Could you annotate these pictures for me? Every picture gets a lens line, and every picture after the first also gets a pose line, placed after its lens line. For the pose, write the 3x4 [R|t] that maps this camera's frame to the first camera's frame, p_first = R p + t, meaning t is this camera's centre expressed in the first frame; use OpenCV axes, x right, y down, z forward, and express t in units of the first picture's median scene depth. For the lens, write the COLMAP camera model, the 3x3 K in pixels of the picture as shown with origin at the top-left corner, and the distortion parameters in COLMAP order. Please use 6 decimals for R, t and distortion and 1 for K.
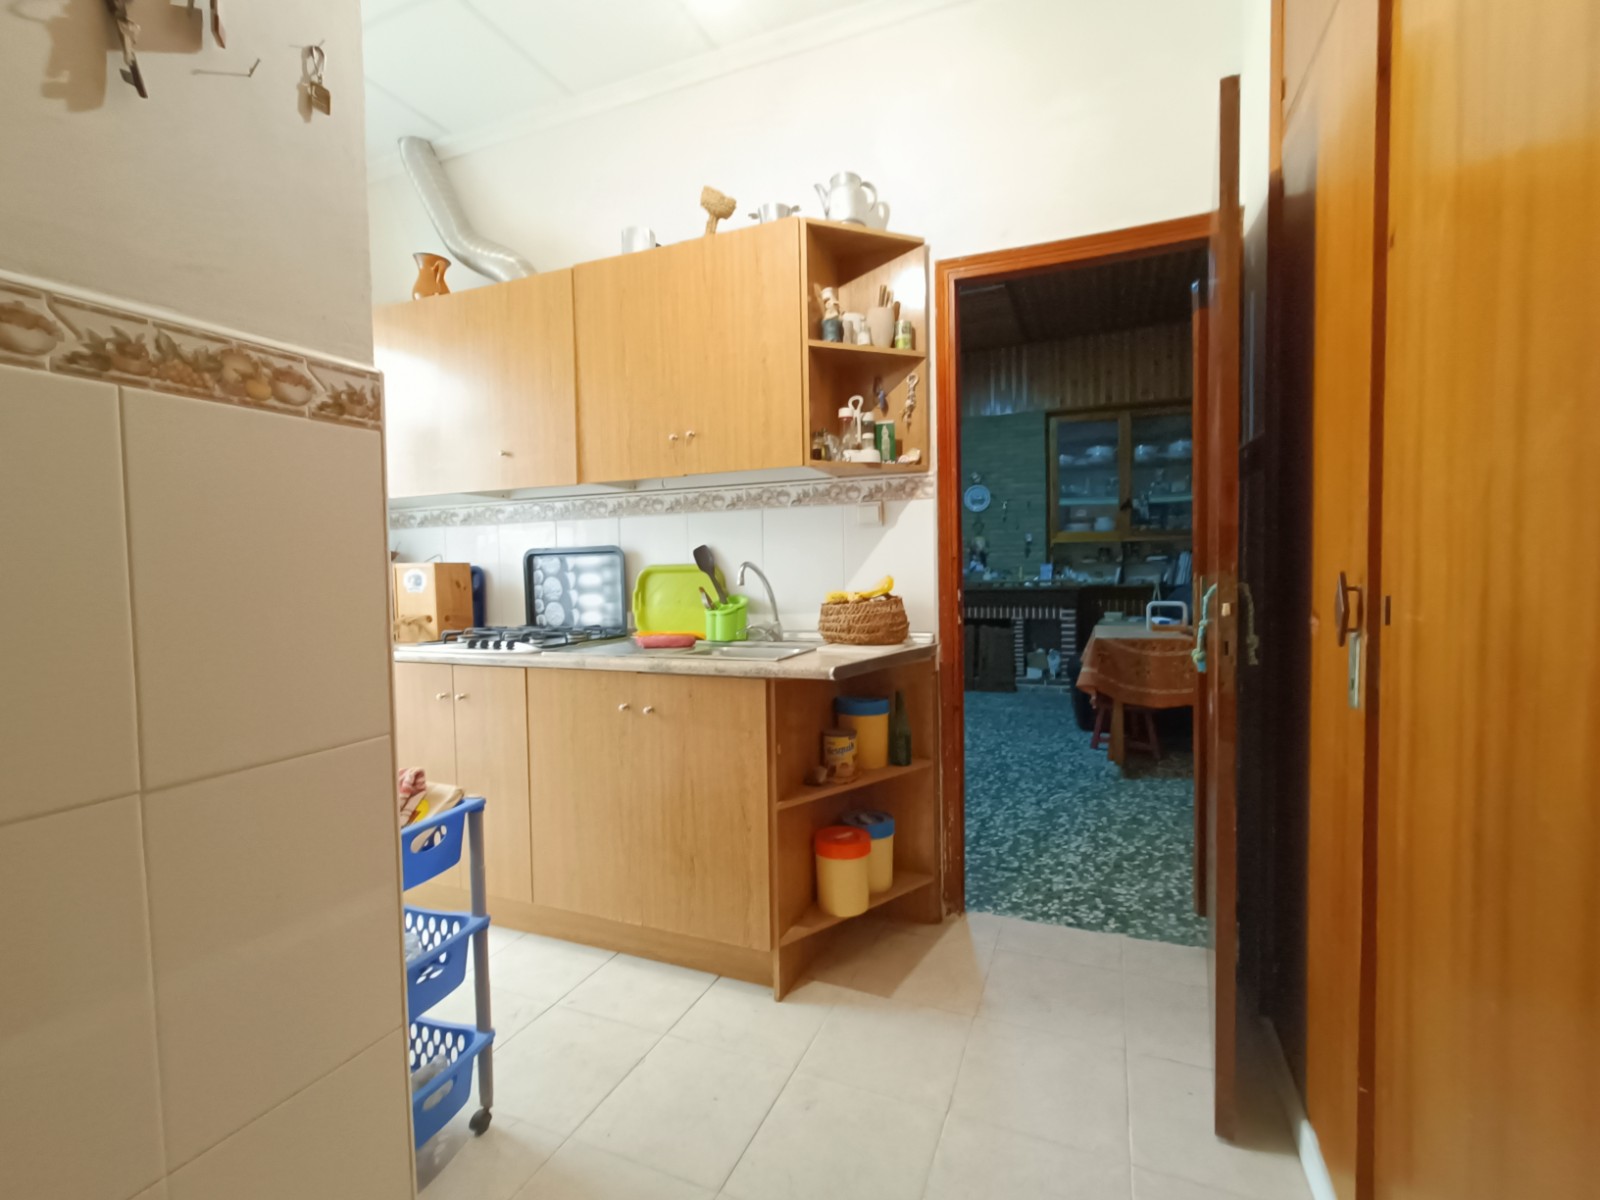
lens RADIAL K [[709.3, 0, 833.1], [0, 709.3, 614.9], [0, 0, 1]] dist [-0.000475, 0.000069]
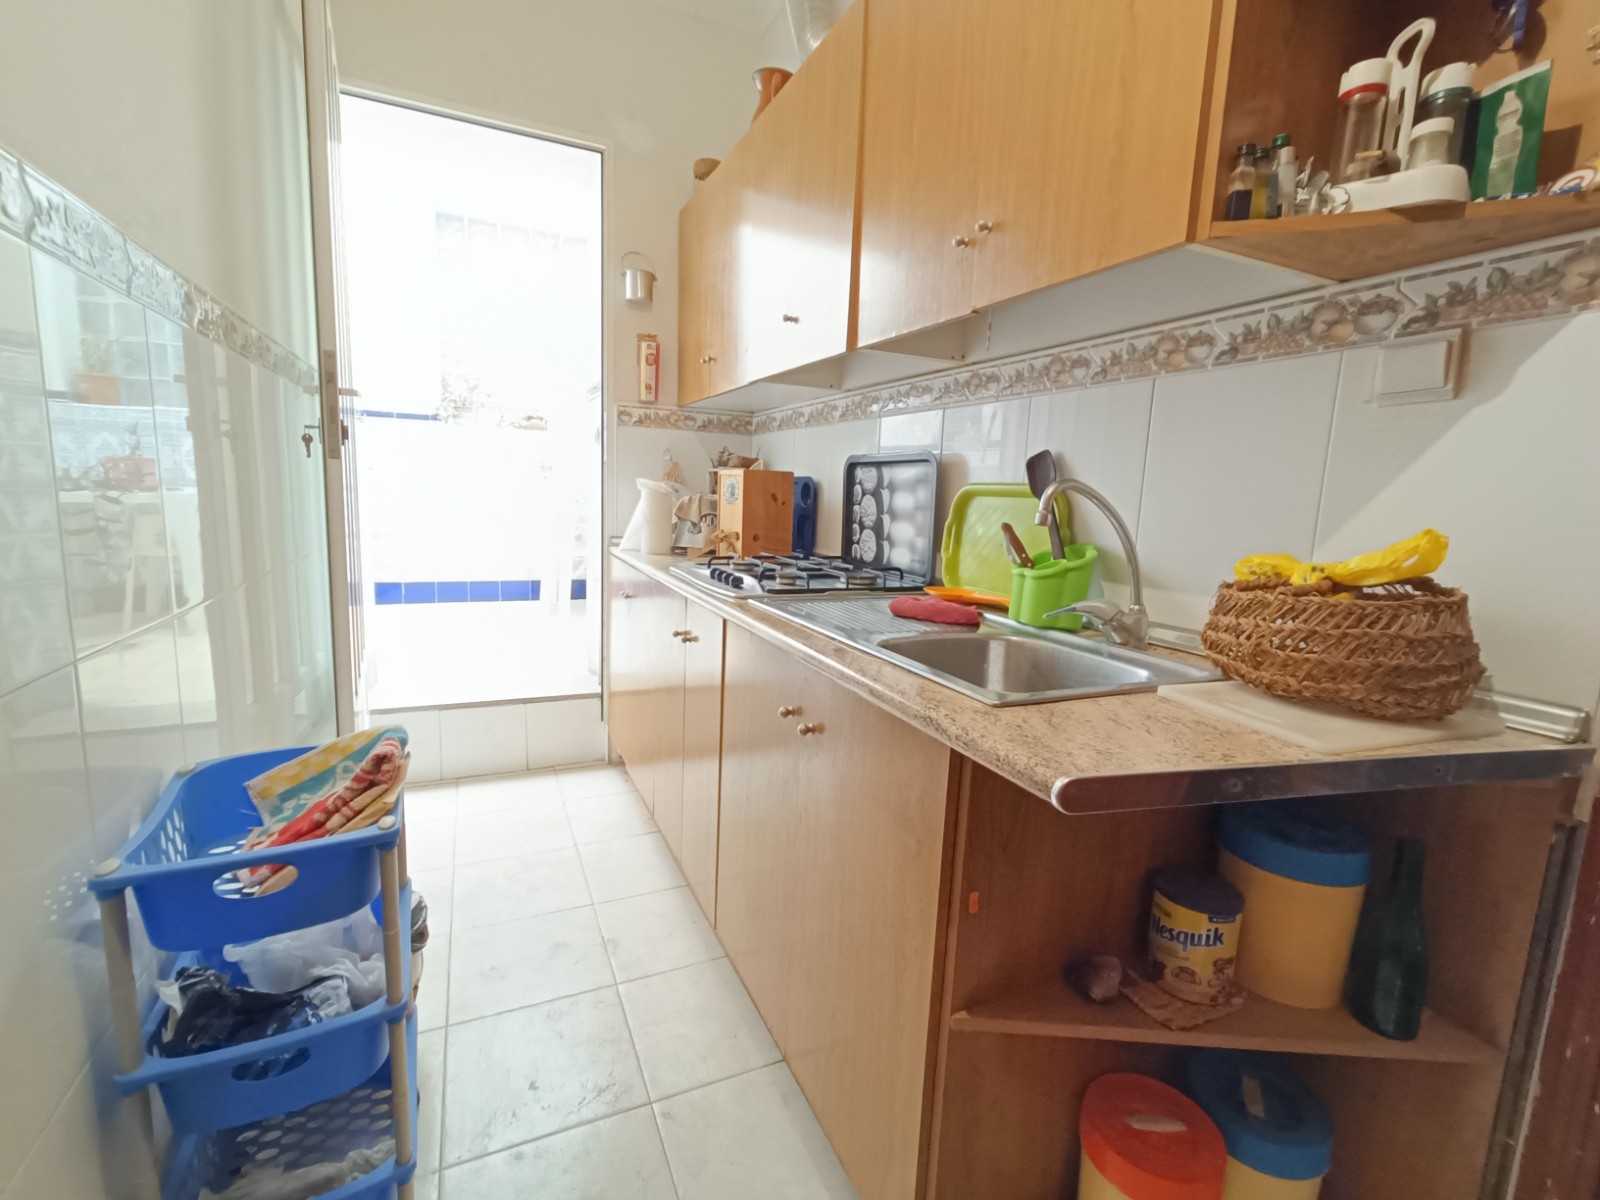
lens RADIAL K [[723.8, 0, 803.1], [0, 723.8, 602.1], [0, 0, 1]] dist [0.001082, 0.000553]
pose [[0.713752, 0.152347, -0.683629, 0.101084], [-0.098028, 0.988179, 0.117868, -0.029744], [0.693504, -0.017114, 0.720249, 0.481340]]
